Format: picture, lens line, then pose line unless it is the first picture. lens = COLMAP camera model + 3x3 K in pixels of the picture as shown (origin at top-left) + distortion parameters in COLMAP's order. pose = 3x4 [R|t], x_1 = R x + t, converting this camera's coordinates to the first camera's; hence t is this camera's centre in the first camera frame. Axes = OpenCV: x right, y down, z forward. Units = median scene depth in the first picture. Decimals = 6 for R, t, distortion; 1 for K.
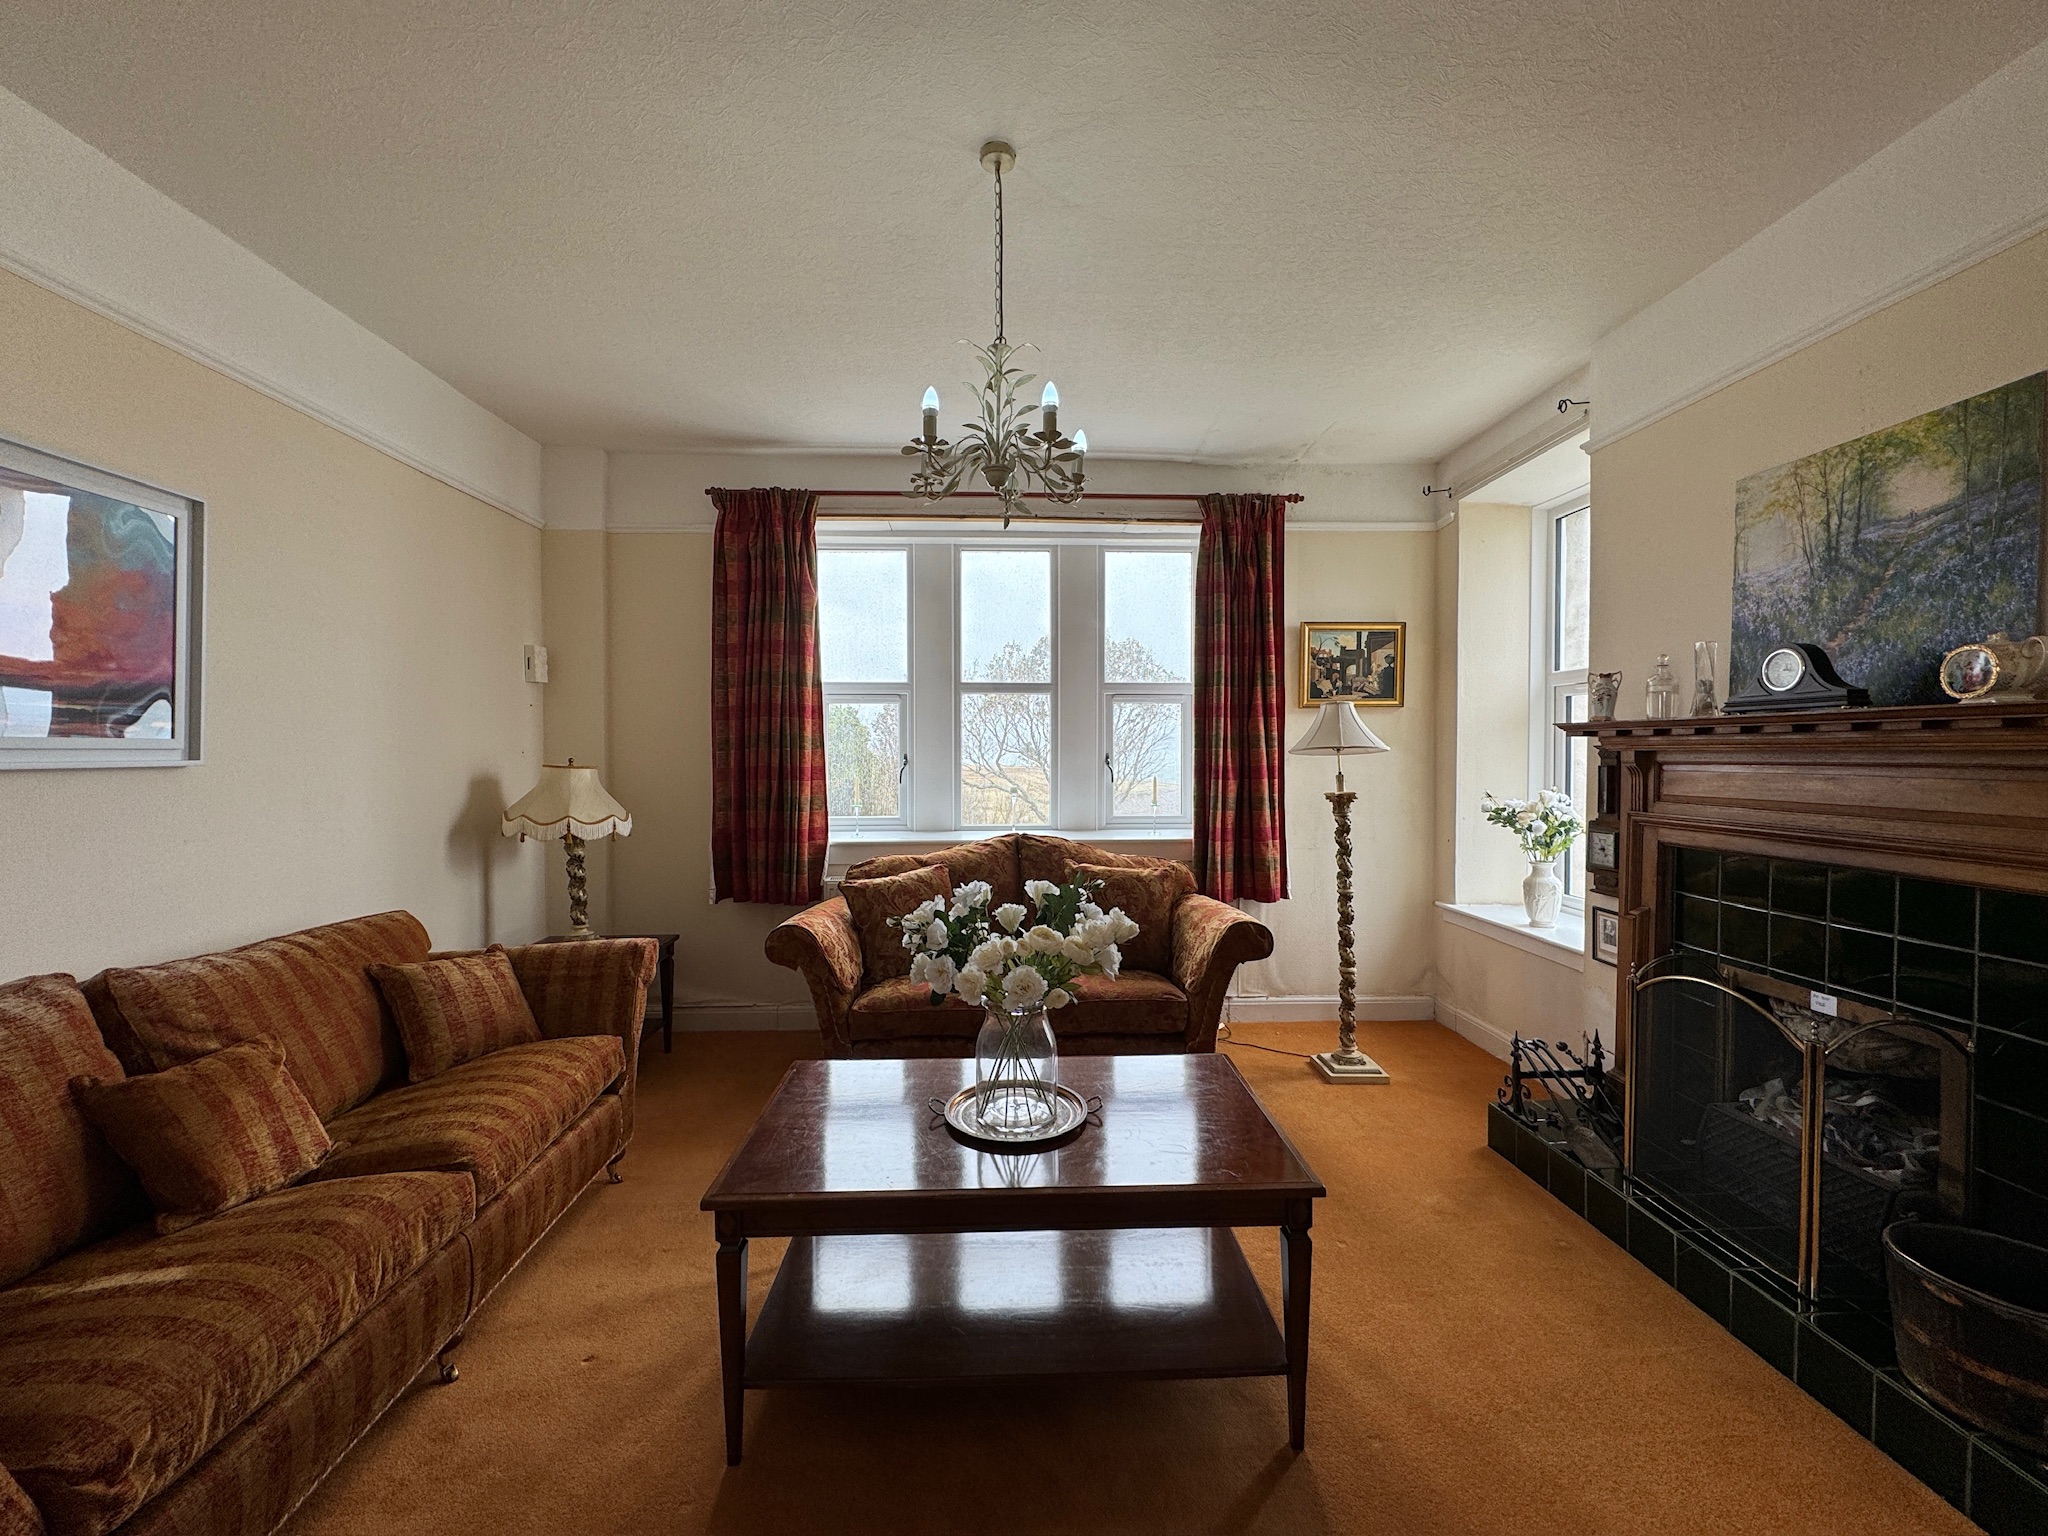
lens RADIAL K [[824.6, 0, 1012.9], [0, 824.6, 766.1], [0, 0, 1]] dist [0.007212, -0.001222]
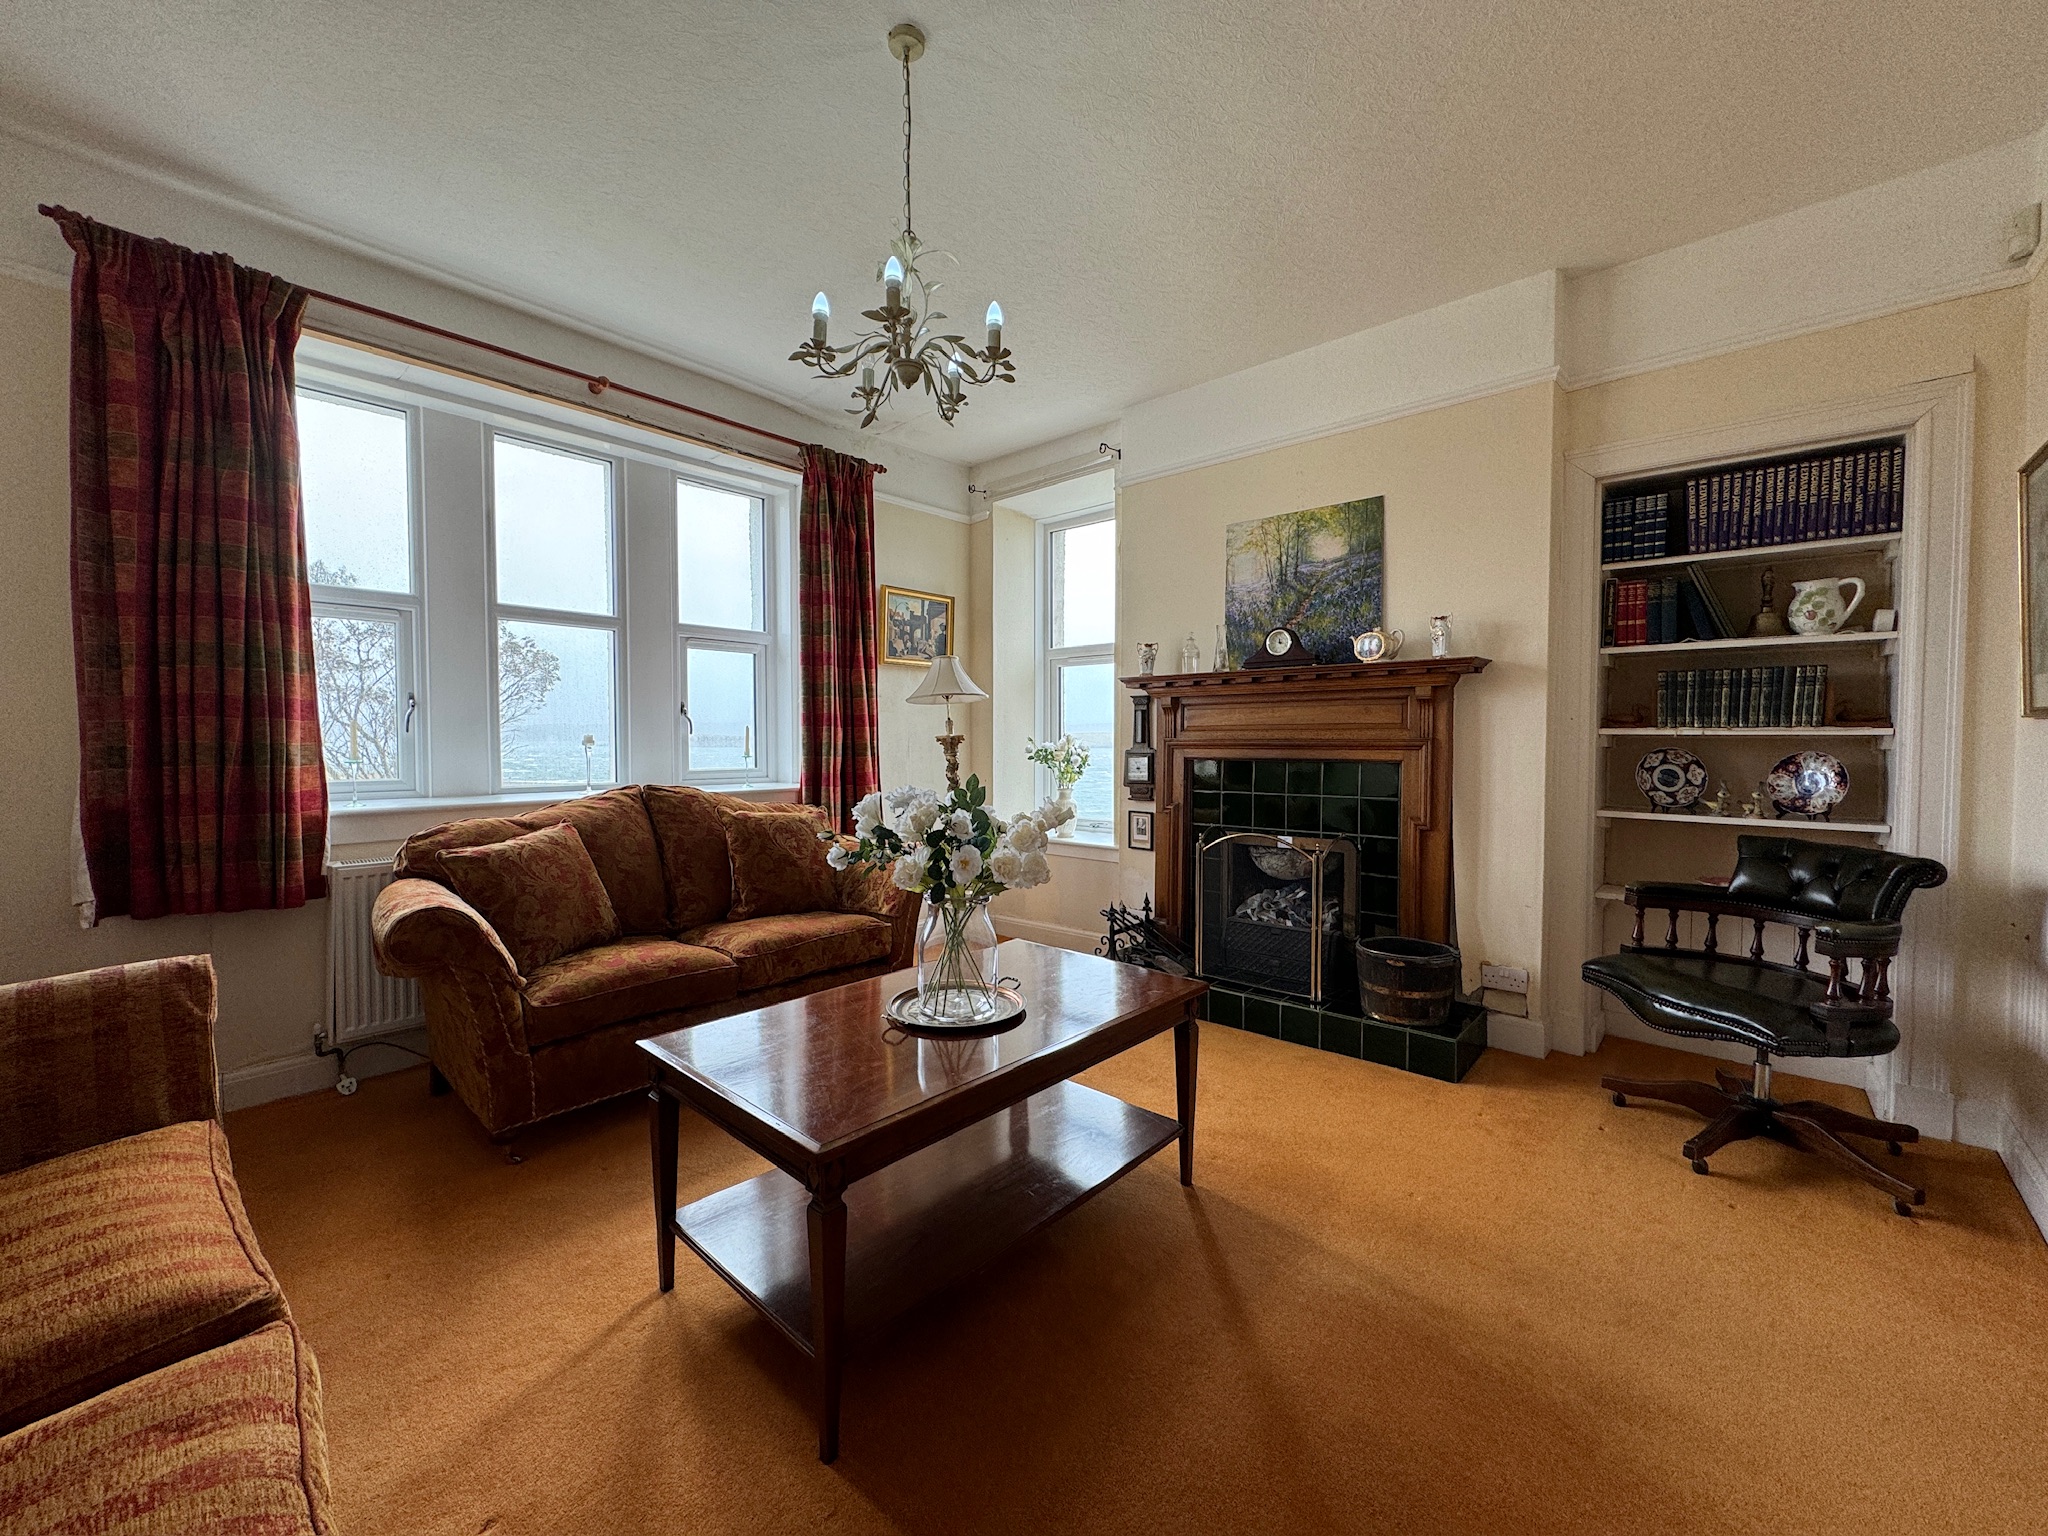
lens RADIAL K [[824.6, 0, 1030.6], [0, 824.6, 765.5], [0, 0, 1]] dist [0.007212, -0.001222]
pose [[0.694518, -0.021484, 0.719155, -0.471869], [0.011867, 0.999760, 0.018406, 0.072298], [-0.719378, -0.004249, 0.694606, 0.157884]]
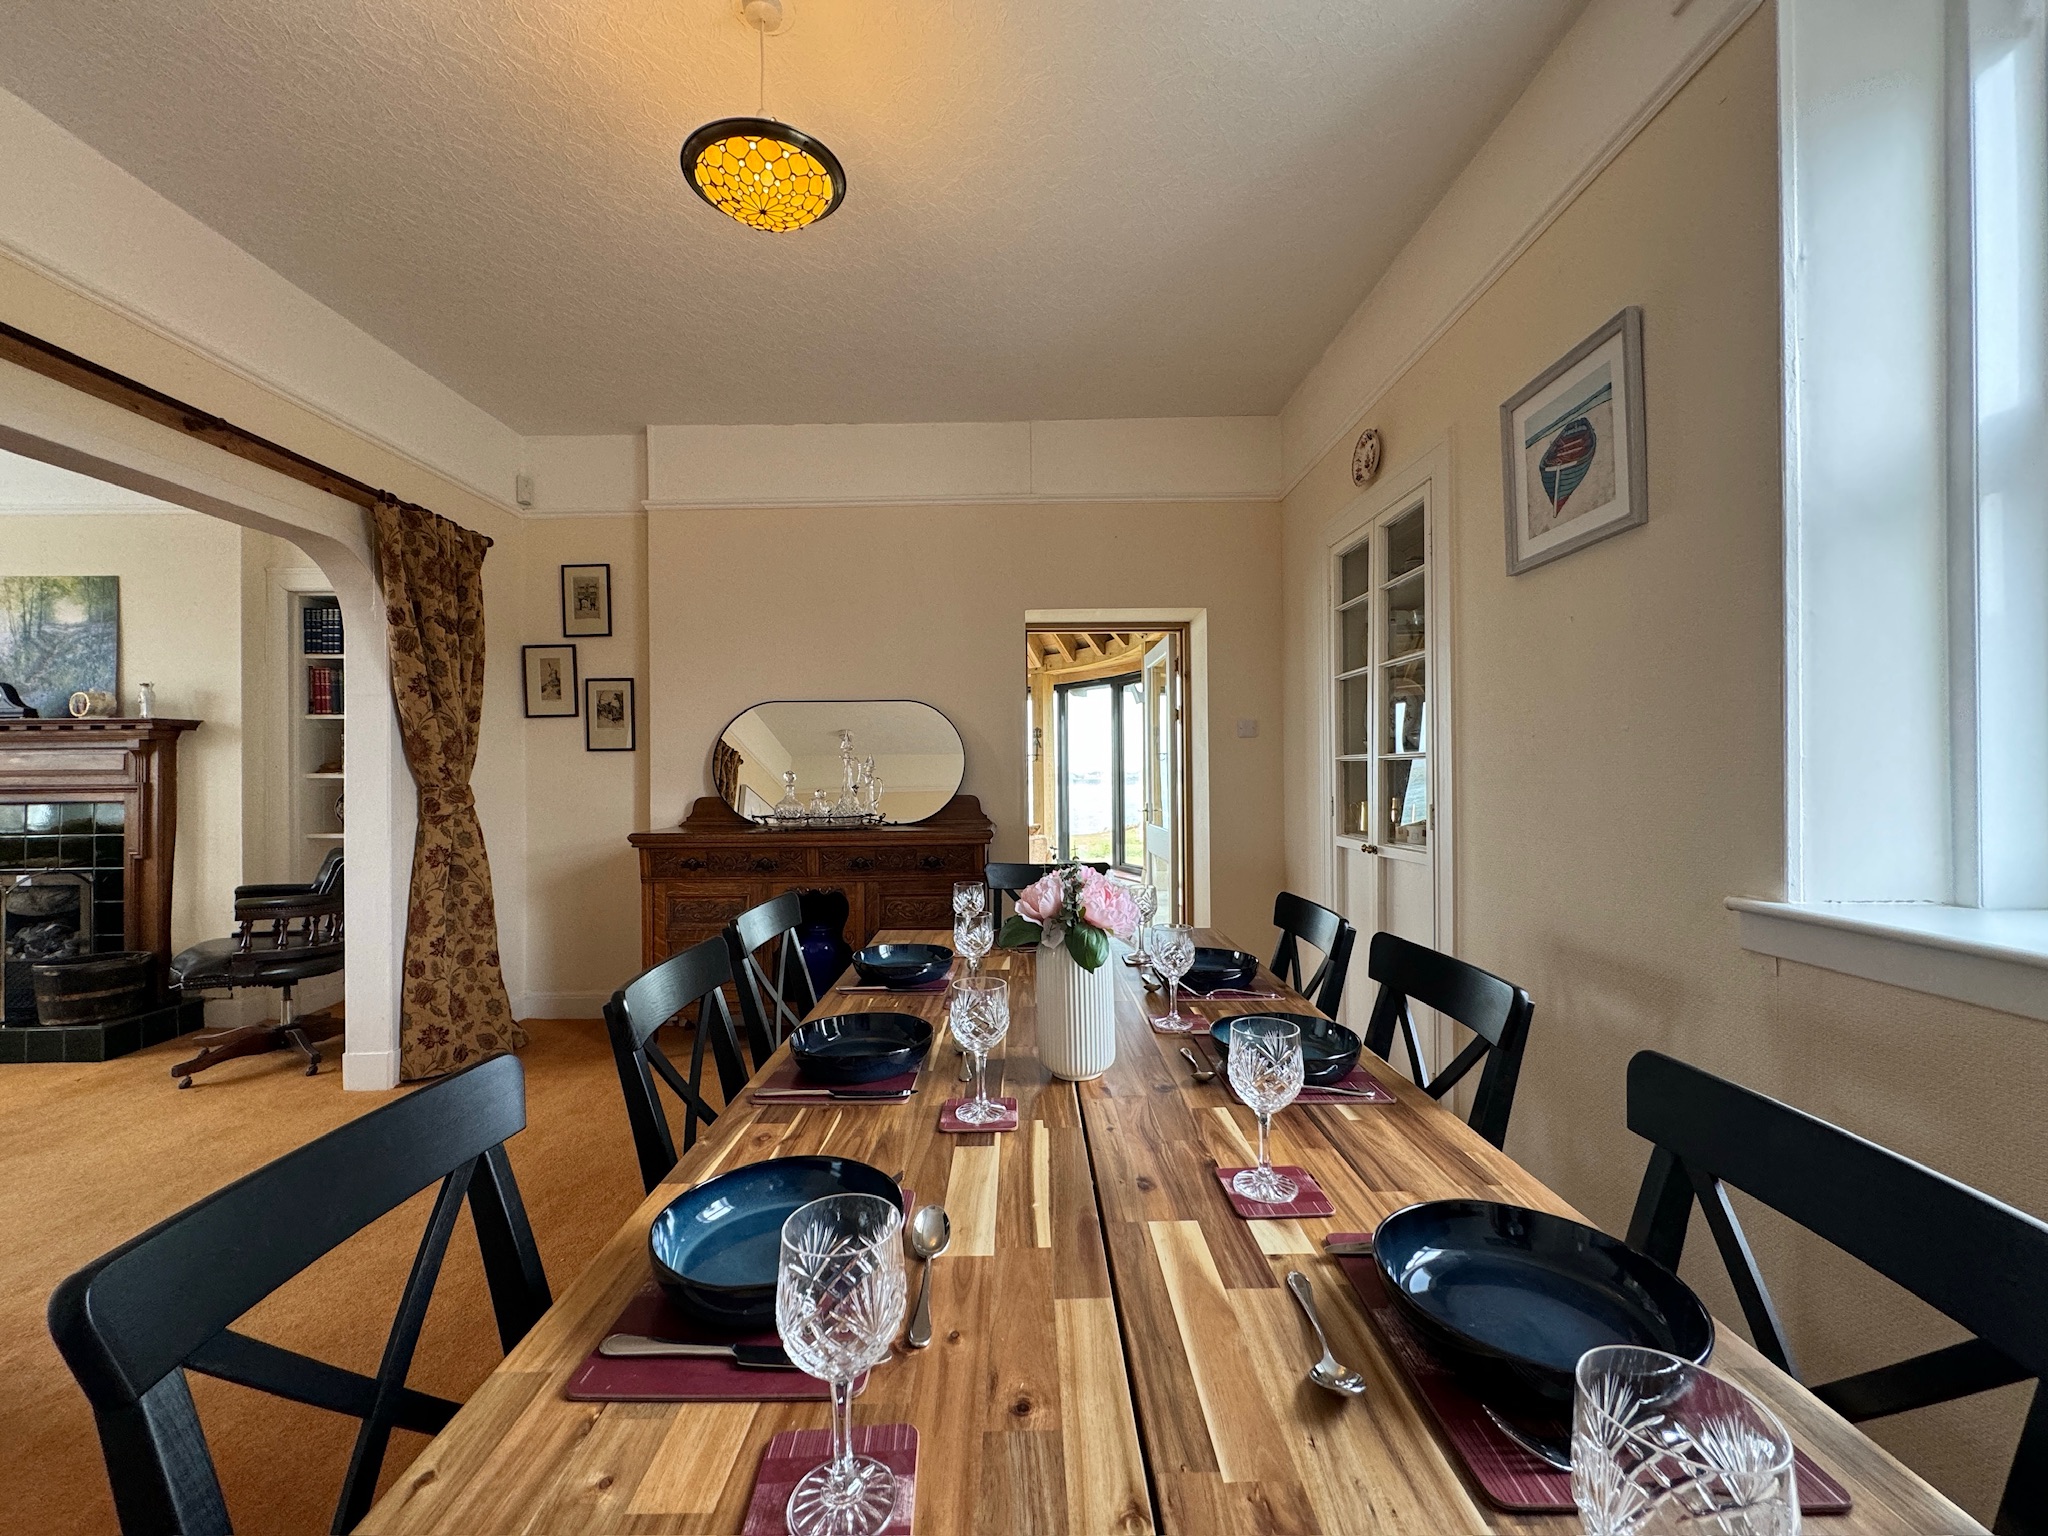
lens RADIAL K [[824.6, 0, 1017.1], [0, 824.6, 768.0], [0, 0, 1]] dist [0.007212, -0.001222]
pose [[0.032446, 0.007702, 0.999444, -0.611011], [0.028025, 0.999570, -0.008613, 0.090976], [-0.999080, 0.028289, 0.032217, -0.977688]]
